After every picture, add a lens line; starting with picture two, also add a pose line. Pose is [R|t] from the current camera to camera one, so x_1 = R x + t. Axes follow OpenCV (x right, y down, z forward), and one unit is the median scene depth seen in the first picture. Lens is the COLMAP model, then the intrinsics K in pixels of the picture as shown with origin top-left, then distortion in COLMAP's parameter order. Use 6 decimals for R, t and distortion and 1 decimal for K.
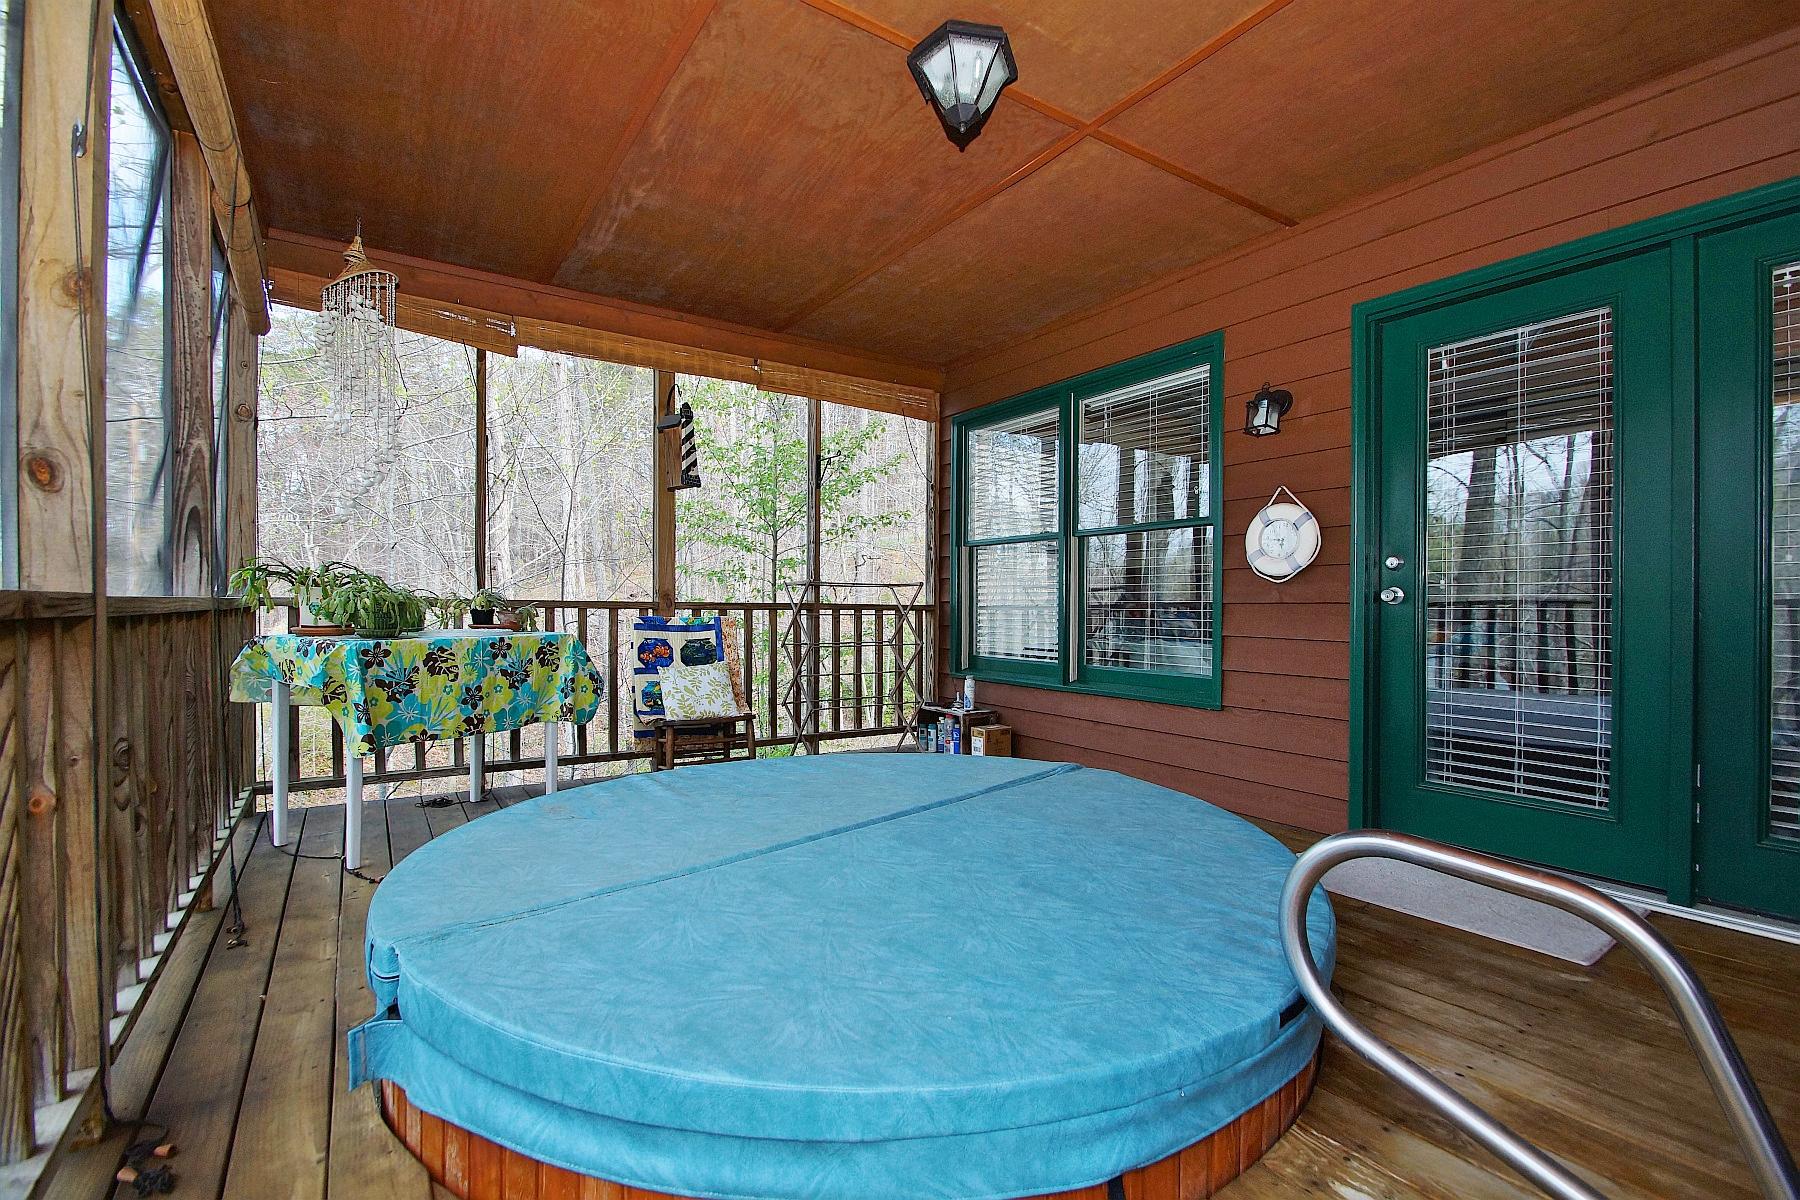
lens RADIAL K [[798.6, 0, 901.7], [0, 798.6, 607.8], [0, 0, 1]] dist [0.008077, -0.012118]
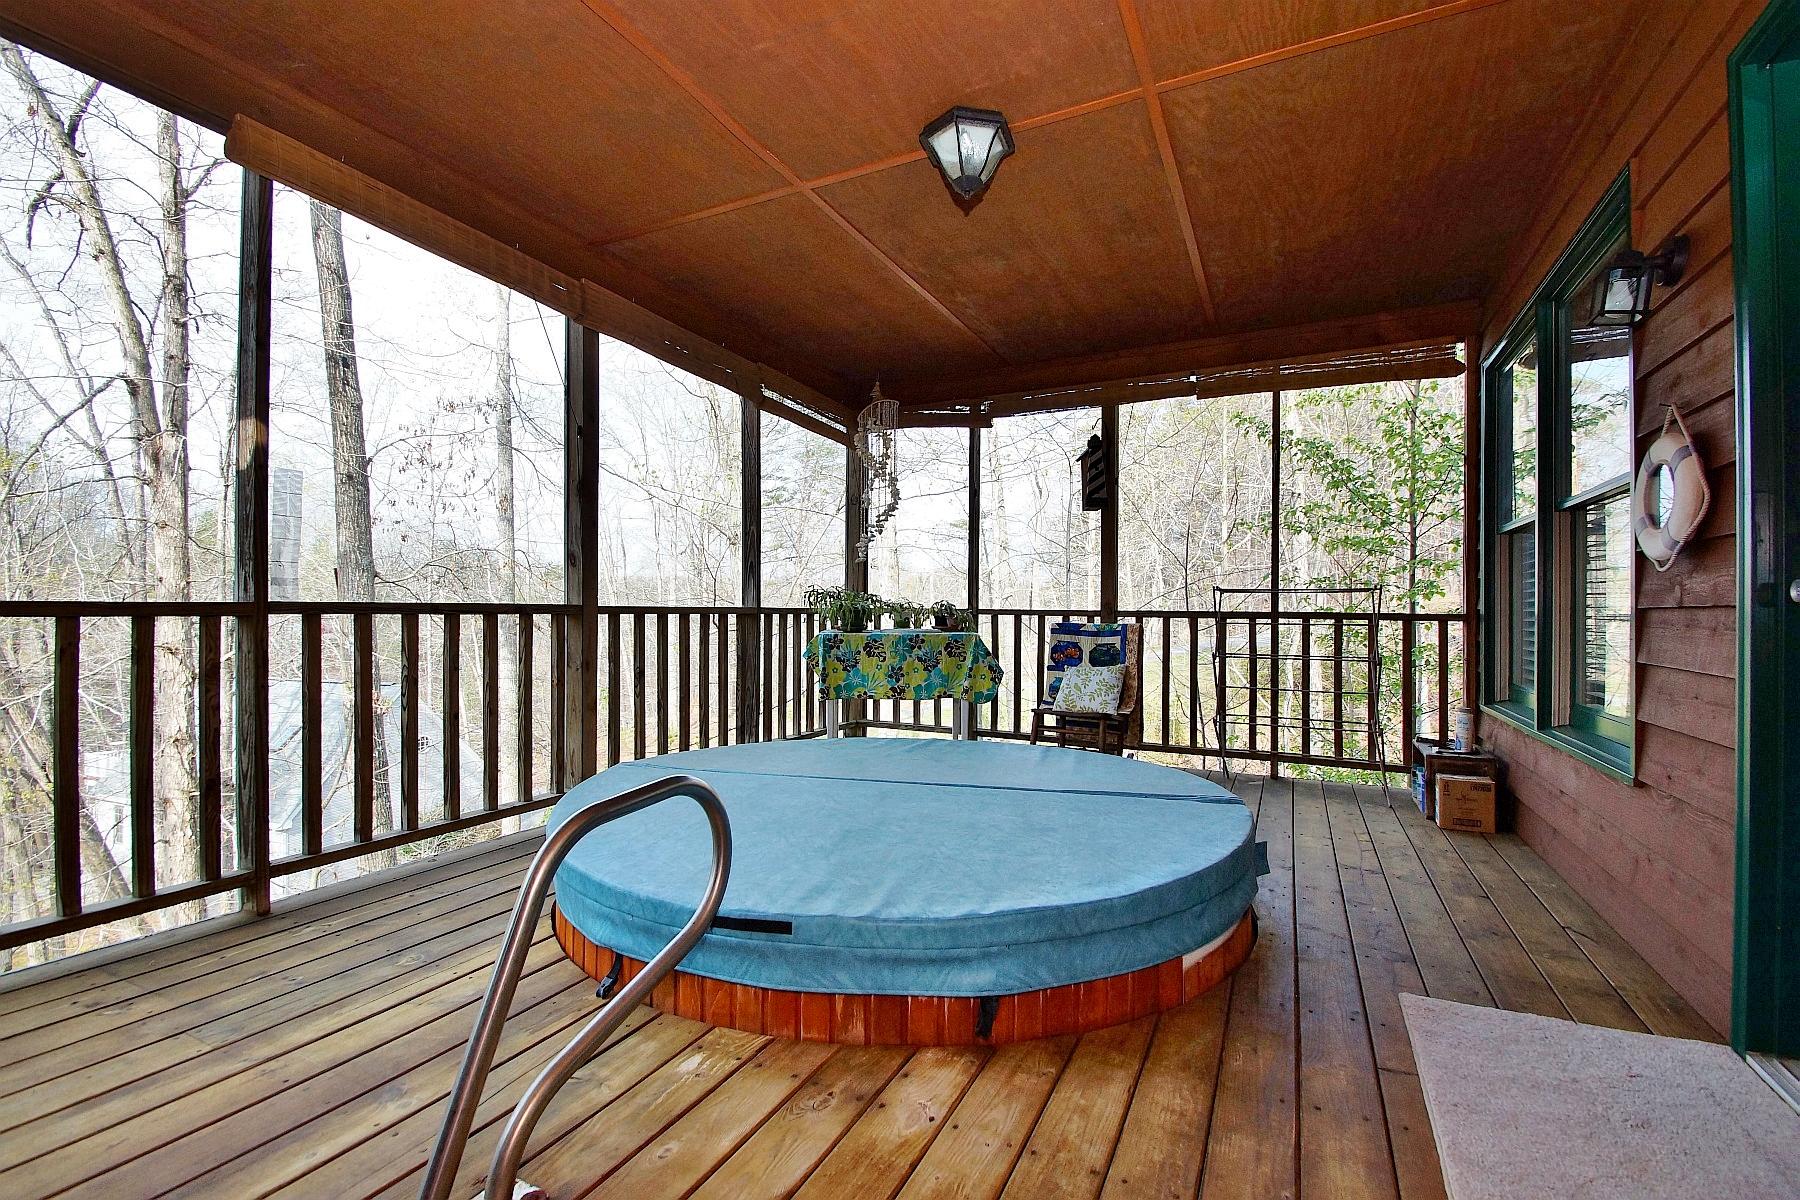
lens RADIAL K [[798.6, 0, 897.9], [0, 798.6, 611.3], [0, 0, 1]] dist [0.008077, -0.012118]
pose [[0.492989, -0.000922, -0.870035, 0.627192], [-0.006511, 0.999968, -0.004749, 0.001267], [0.870011, 0.008006, 0.492967, 0.212483]]
